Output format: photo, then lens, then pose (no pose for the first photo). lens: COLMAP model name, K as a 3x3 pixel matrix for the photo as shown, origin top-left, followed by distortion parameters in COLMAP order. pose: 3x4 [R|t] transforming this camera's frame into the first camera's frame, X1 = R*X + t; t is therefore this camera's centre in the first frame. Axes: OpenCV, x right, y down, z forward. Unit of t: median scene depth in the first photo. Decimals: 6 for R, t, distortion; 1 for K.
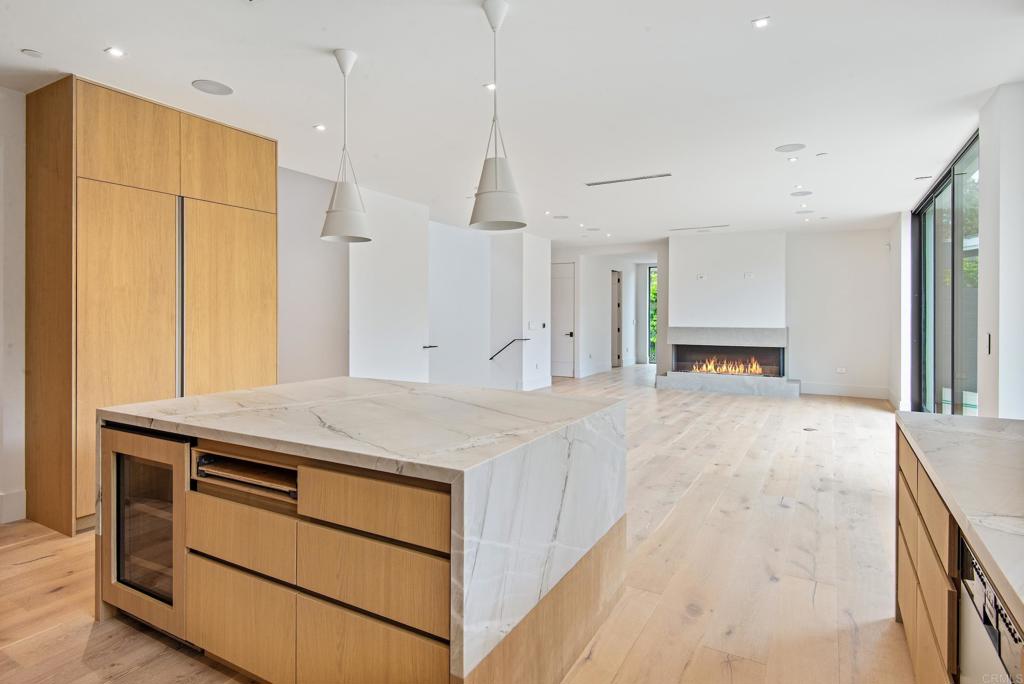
lens RADIAL K [[529.3, 0, 526.5], [0, 529.3, 314.6], [0, 0, 1]] dist [0.000397, -0.003135]
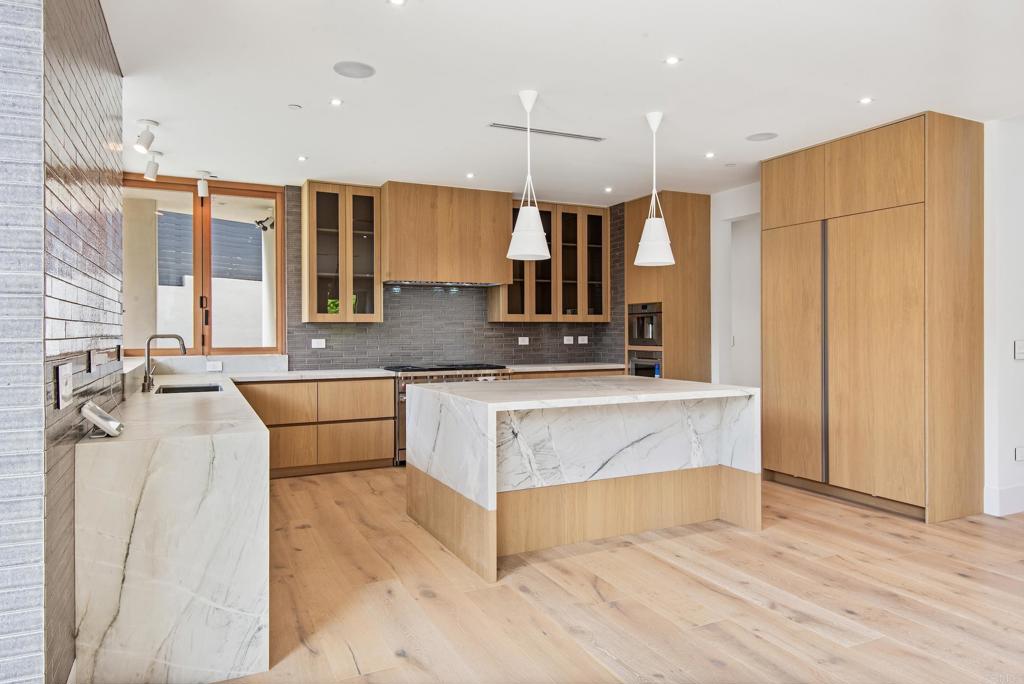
lens RADIAL K [[645.0, 0, 500.5], [0, 645.0, 328.2], [0, 0, 1]] dist [0.001652, -0.011552]
pose [[-0.569869, -0.000172, -0.821736, 1.117162], [-0.000489, 1.000000, 0.000131, 0.007818], [0.821735, 0.000477, -0.569869, 1.585273]]
